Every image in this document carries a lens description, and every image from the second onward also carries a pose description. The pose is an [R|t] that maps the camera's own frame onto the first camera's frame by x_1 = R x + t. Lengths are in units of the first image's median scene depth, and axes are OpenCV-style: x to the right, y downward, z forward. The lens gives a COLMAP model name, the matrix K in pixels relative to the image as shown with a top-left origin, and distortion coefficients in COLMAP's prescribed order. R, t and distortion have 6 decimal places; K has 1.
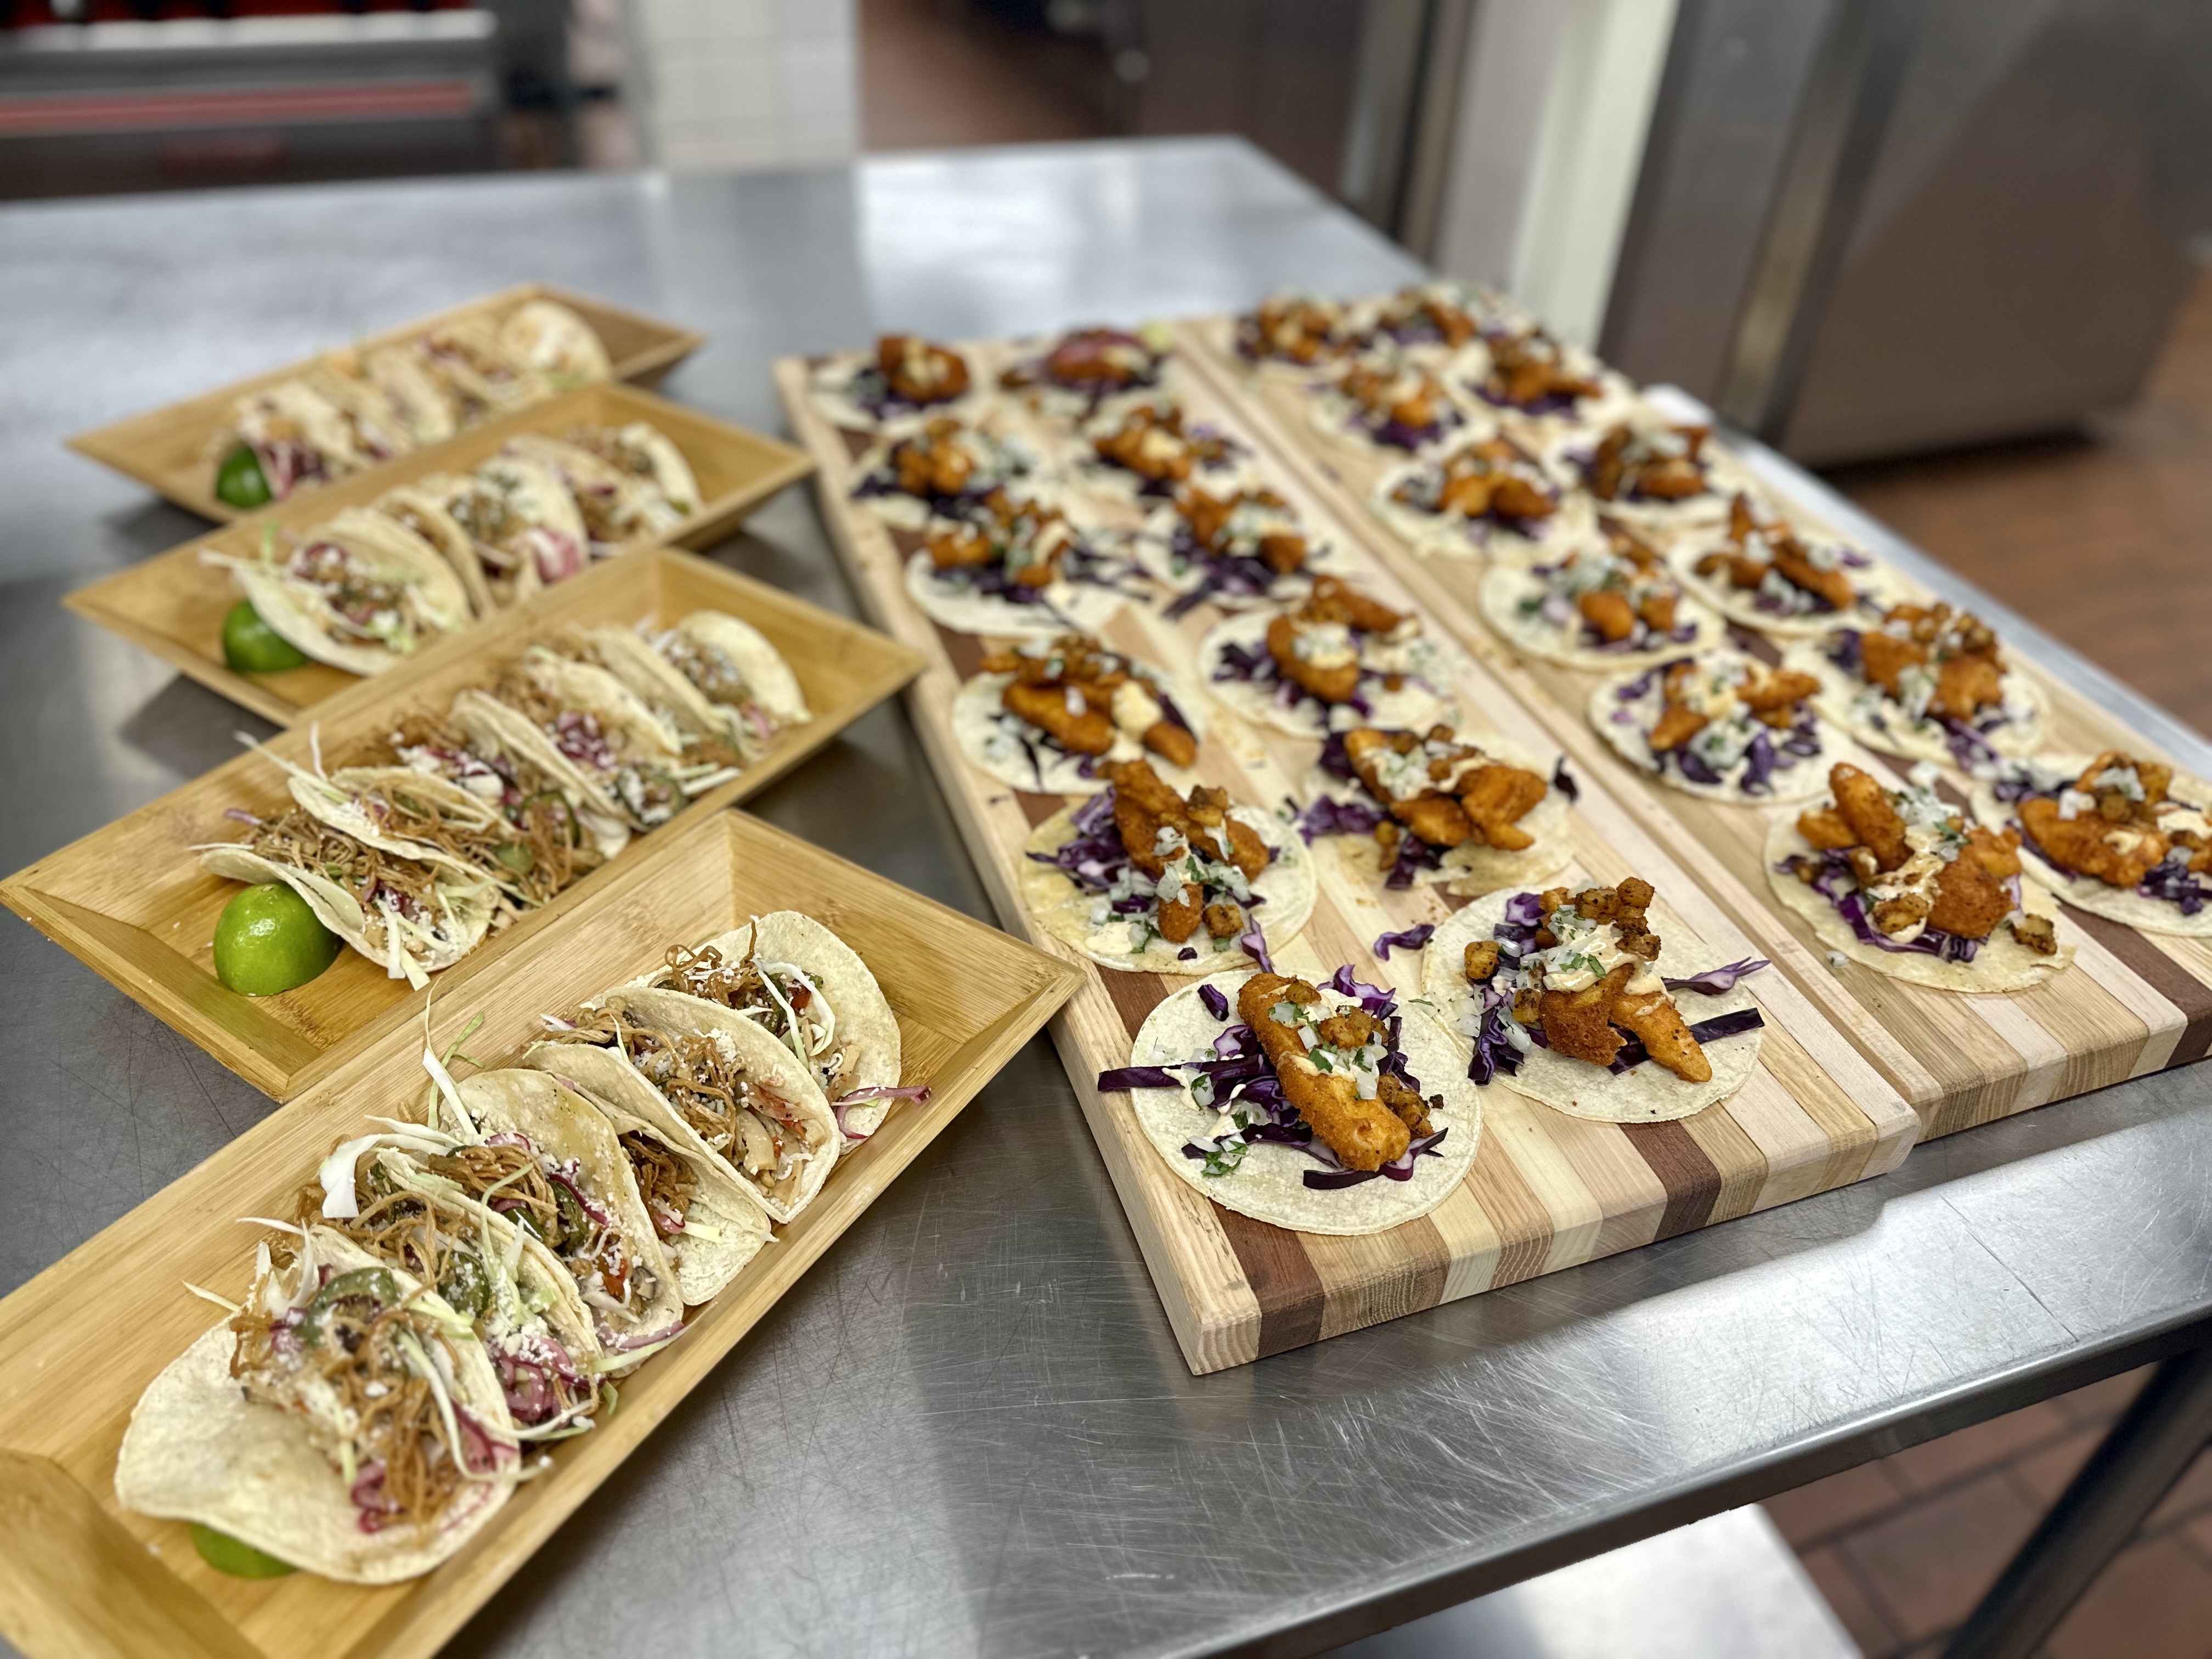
lens RADIAL K [[1483.8, 0, 1106.0], [0, 1483.8, 829.5], [0, 0, 1]] dist [0.003035, -0.031464]
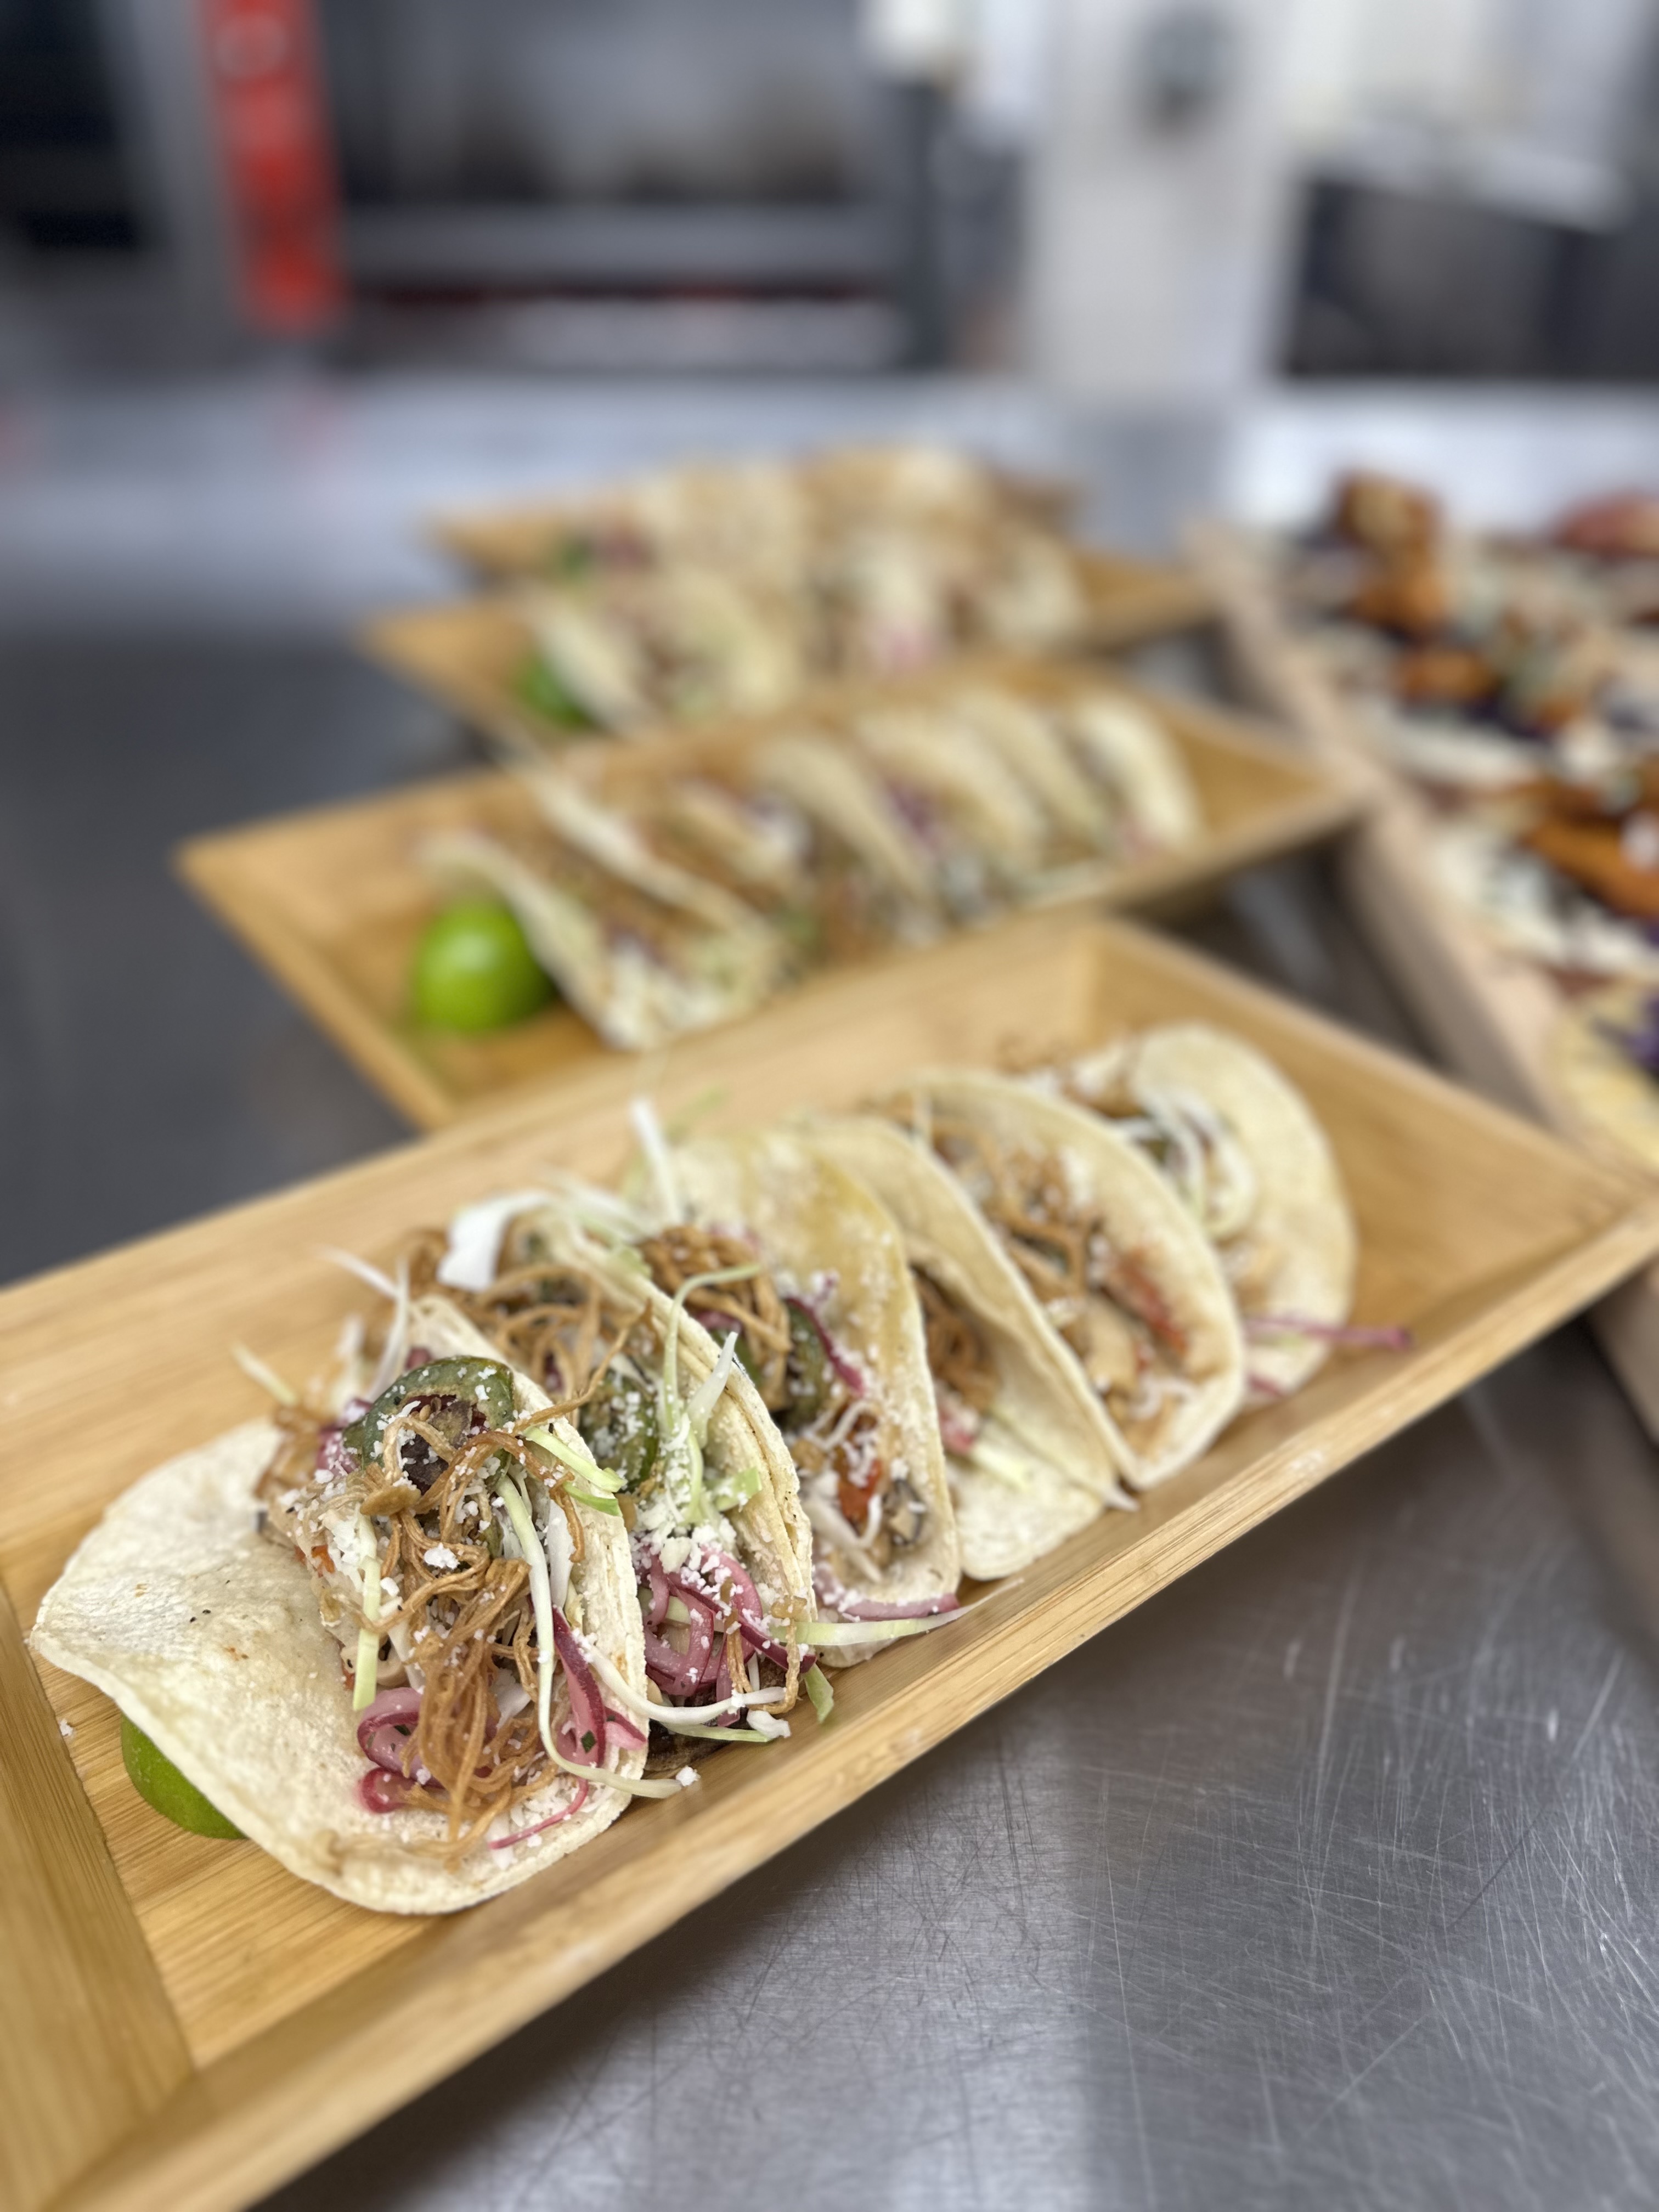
lens RADIAL K [[1597.8, 0, 855.7], [0, 1597.8, 1108.5], [0, 0, 1]] dist [0.161928, -0.417759]
pose [[0.933663, 0.168269, -0.316162, -0.165654], [-0.187701, 0.981711, -0.031812, 0.184366], [0.305026, 0.089045, 0.948172, 0.411540]]
